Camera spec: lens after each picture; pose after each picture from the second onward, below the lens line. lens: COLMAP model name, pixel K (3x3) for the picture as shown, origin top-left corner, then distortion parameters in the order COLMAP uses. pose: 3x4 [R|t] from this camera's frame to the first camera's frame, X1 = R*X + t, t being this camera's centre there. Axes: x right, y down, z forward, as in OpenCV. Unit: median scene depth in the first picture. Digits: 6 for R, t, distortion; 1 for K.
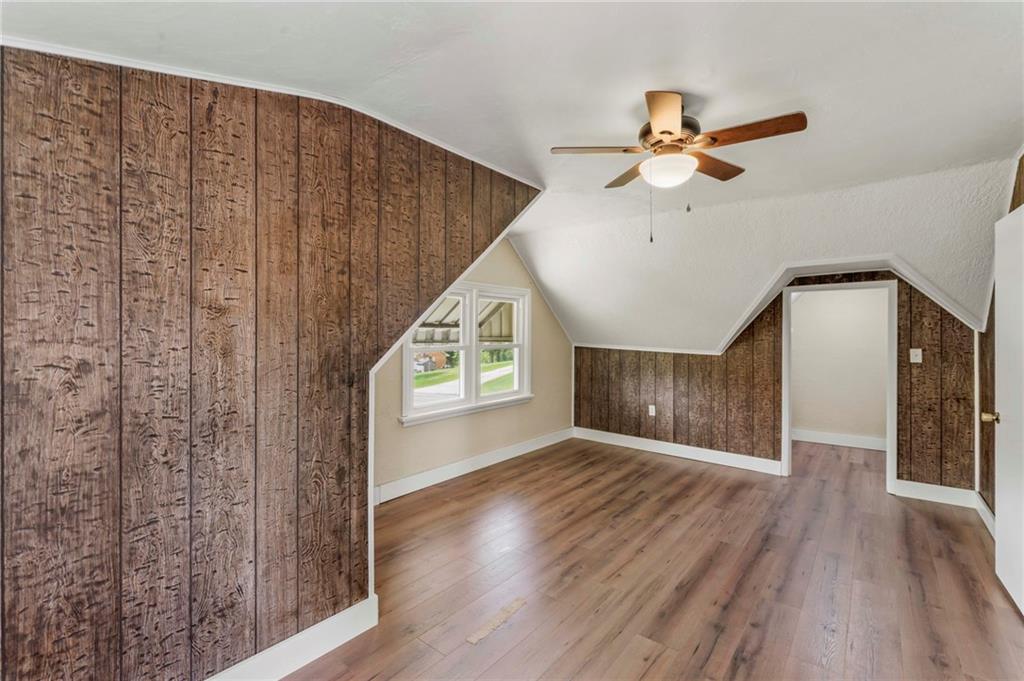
lens RADIAL K [[459.2, 0, 510.6], [0, 459.2, 330.6], [0, 0, 1]] dist [-0.001502, -0.000285]
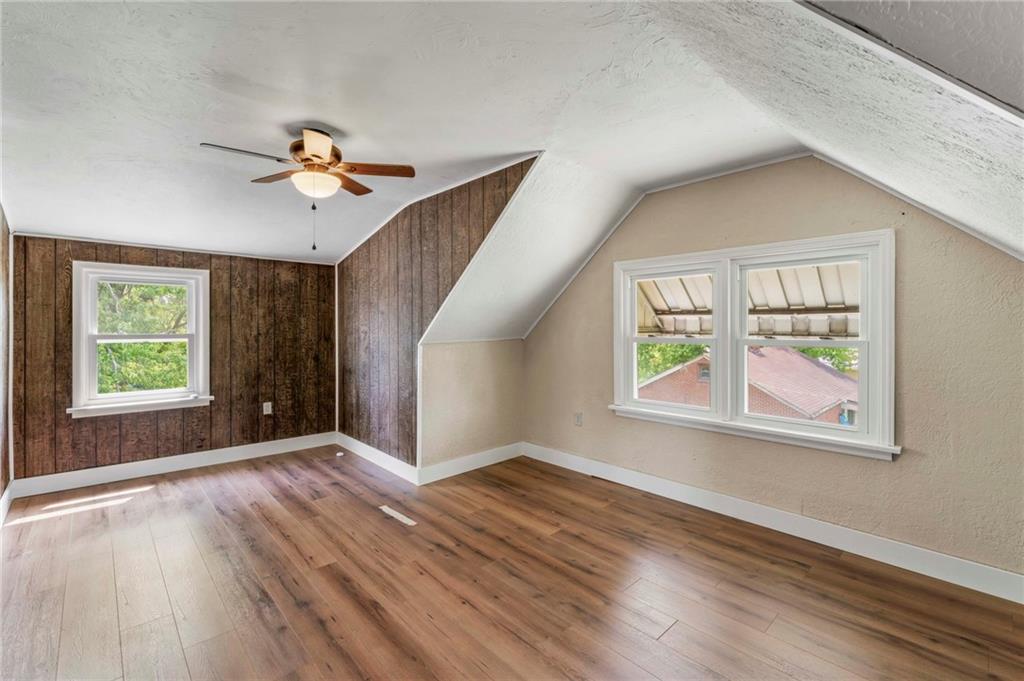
lens RADIAL K [[459.2, 0, 510.6], [0, 459.2, 330.6], [0, 0, 1]] dist [-0.001502, -0.000285]
pose [[-0.160060, 0.005979, -0.987089, 1.217752], [0.004959, 0.999974, 0.005253, 0.026140], [0.987095, -0.004054, -0.160085, 1.422885]]
